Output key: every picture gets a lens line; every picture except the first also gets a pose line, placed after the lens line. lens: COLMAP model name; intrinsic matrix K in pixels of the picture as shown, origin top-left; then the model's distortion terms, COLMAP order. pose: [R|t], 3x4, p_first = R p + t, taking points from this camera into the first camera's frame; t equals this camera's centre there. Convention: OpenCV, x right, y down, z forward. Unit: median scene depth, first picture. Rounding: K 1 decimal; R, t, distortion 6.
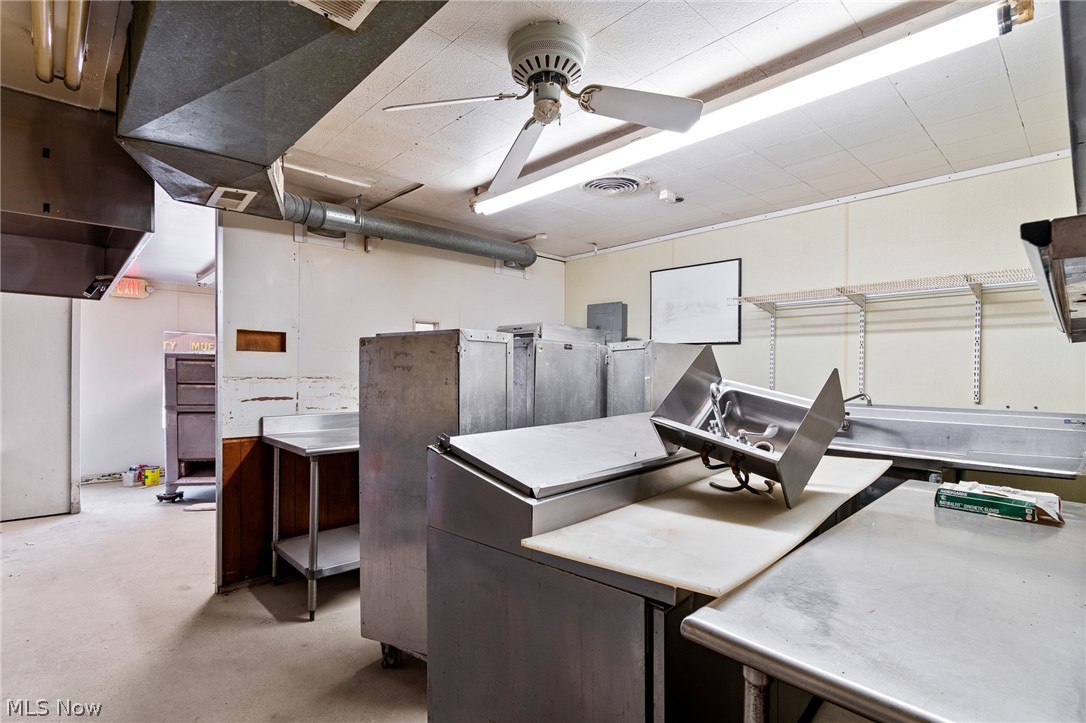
lens RADIAL K [[517.6, 0, 542.4], [0, 517.6, 376.6], [0, 0, 1]] dist [0.003911, -0.000921]
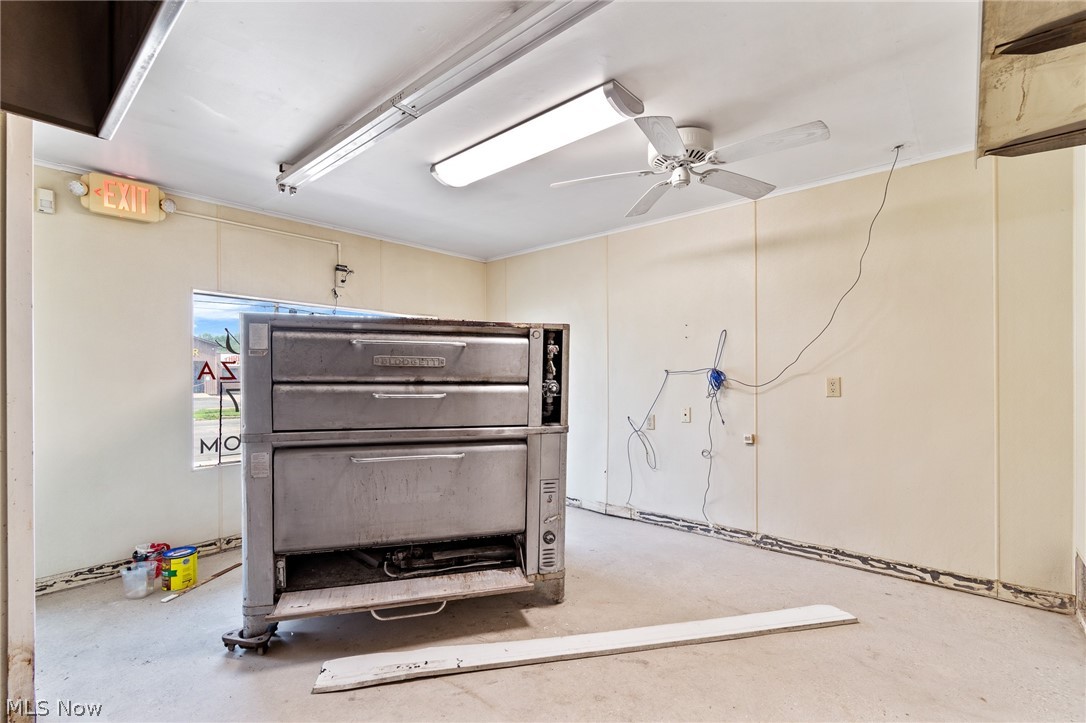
lens RADIAL K [[485.1, 0, 547.9], [0, 485.1, 366.3], [0, 0, 1]] dist [-0.000818, -0.000412]
pose [[0.993918, -0.021409, 0.108026, -0.746876], [0.022619, 0.999694, -0.009986, 0.012336], [-0.107779, 0.012369, 0.994098, 0.819296]]
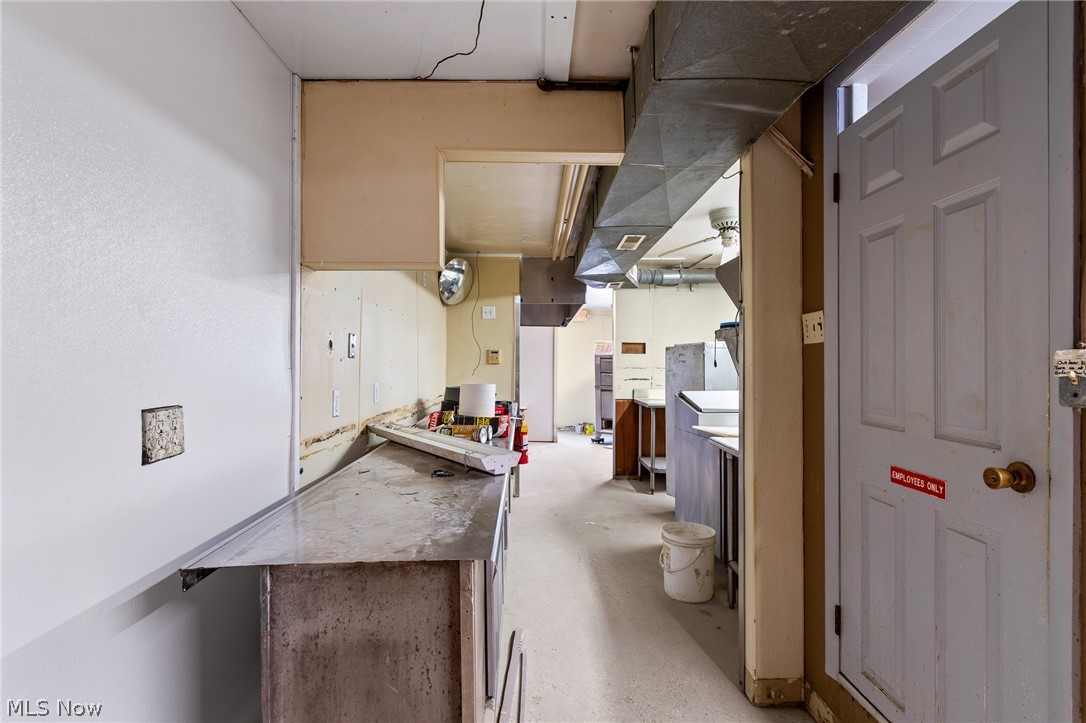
lens RADIAL K [[517.6, 0, 544.4], [0, 517.6, 363.2], [0, 0, 1]] dist [0.003911, -0.000921]
pose [[0.738099, -0.008910, -0.674634, 0.419025], [-0.001811, 0.999883, -0.015187, 0.012668], [0.674690, 0.012431, 0.737996, -0.516842]]
